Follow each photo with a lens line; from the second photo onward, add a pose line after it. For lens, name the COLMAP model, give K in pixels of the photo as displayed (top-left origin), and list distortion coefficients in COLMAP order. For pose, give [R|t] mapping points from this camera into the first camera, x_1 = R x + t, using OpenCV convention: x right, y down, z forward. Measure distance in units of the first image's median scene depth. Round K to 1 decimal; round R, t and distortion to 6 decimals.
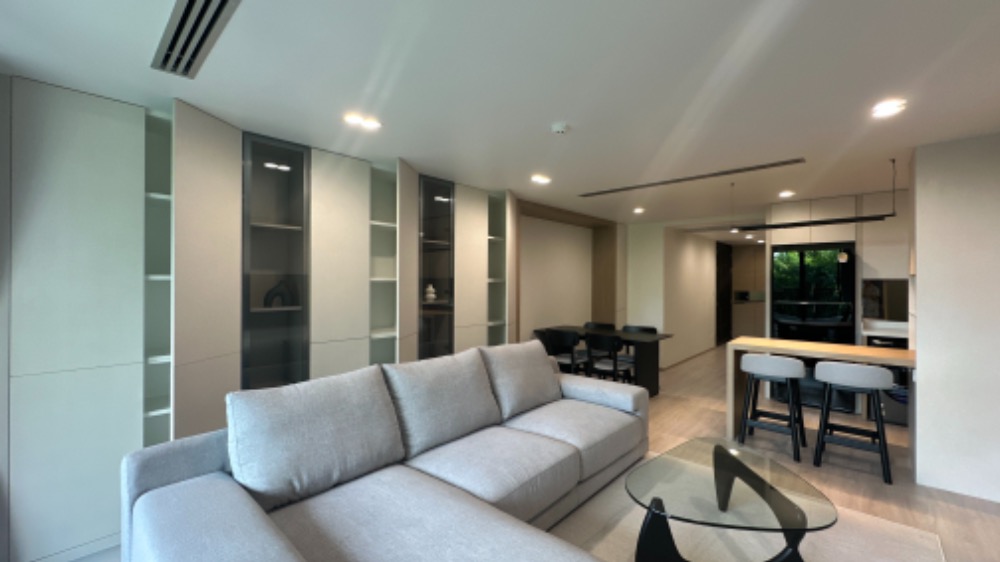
lens RADIAL K [[398.0, 0, 505.4], [0, 398.0, 282.4], [0, 0, 1]] dist [0.002886, 0.000334]
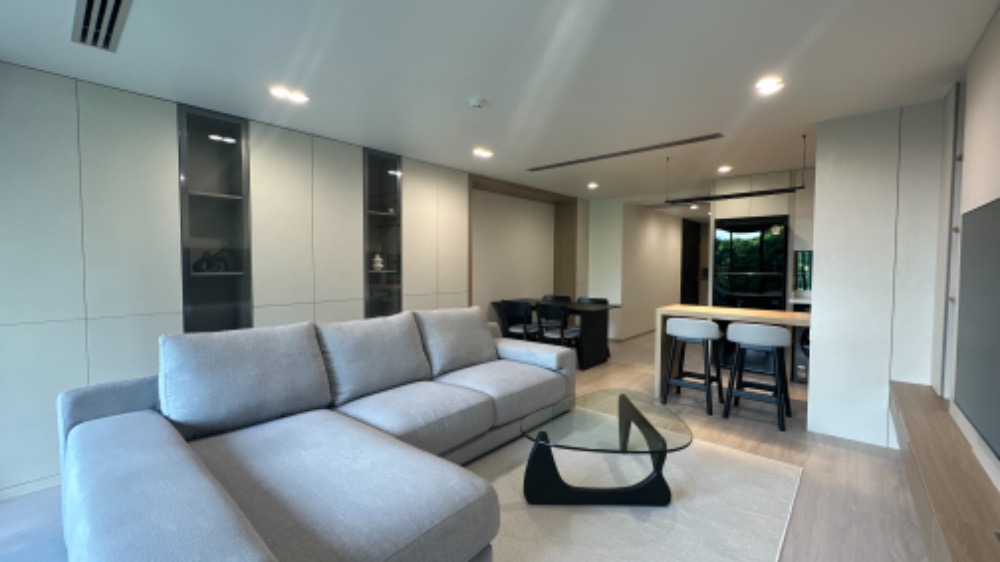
lens RADIAL K [[398.0, 0, 495.3], [0, 398.0, 279.0], [0, 0, 1]] dist [0.002886, 0.000334]
pose [[0.999837, -0.001031, 0.018045, 0.141150], [0.000256, 0.999079, 0.042913, 0.034328], [-0.018073, -0.042901, 0.998916, -0.075906]]
